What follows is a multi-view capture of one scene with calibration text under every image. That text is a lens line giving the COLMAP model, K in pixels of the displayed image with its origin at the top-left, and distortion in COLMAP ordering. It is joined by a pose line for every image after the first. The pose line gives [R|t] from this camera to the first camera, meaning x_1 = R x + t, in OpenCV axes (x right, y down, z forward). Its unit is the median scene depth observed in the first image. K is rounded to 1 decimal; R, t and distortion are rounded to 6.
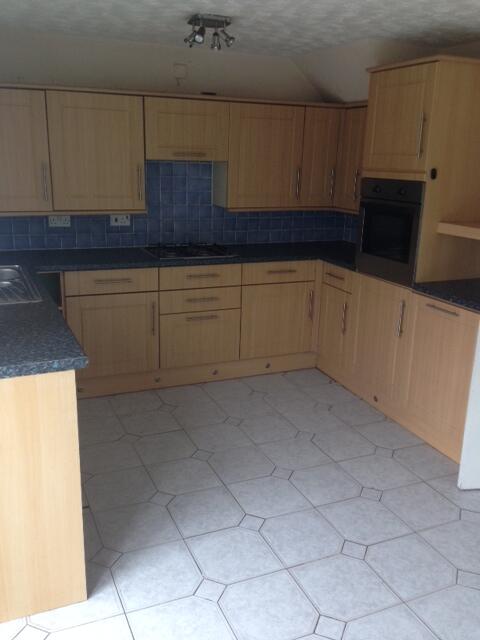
lens RADIAL K [[589.4, 0, 241.3], [0, 589.4, 318.5], [0, 0, 1]] dist [0.127457, -0.220166]
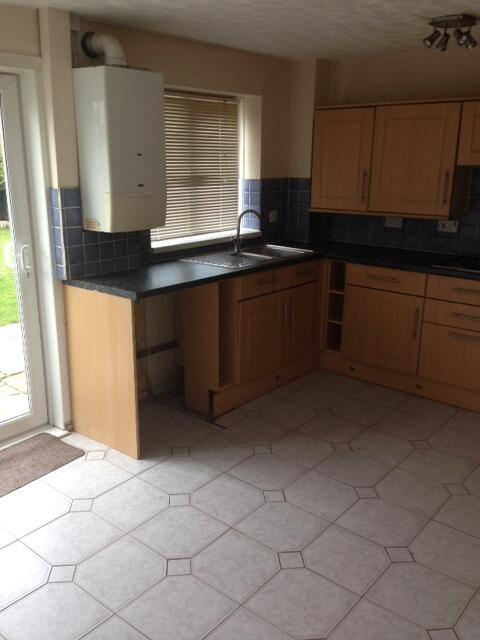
lens RADIAL K [[589.4, 0, 241.3], [0, 589.4, 318.5], [0, 0, 1]] dist [0.127457, -0.220166]
pose [[0.441058, 0.220140, -0.870061, 0.631838], [-0.237542, 0.963511, 0.123368, -0.065661], [0.865472, 0.152264, 0.477257, 0.278069]]
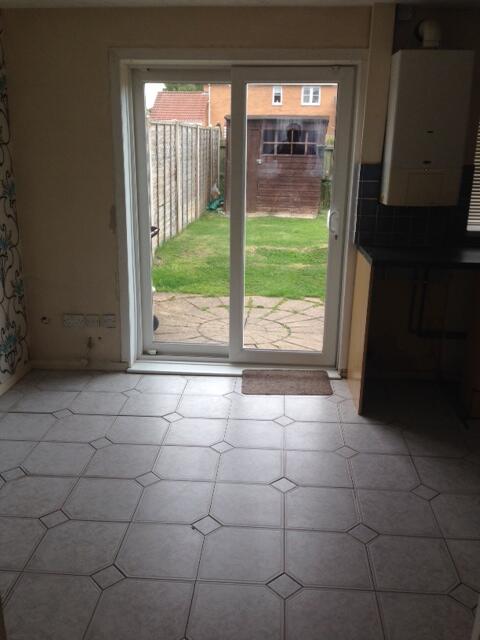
lens RADIAL K [[589.4, 0, 241.3], [0, 589.4, 318.5], [0, 0, 1]] dist [0.127457, -0.220166]
pose [[-0.469084, 0.219994, -0.855314, 0.717816], [-0.266278, 0.888177, 0.374482, -0.165118], [0.842055, 0.403415, -0.358051, 0.717714]]
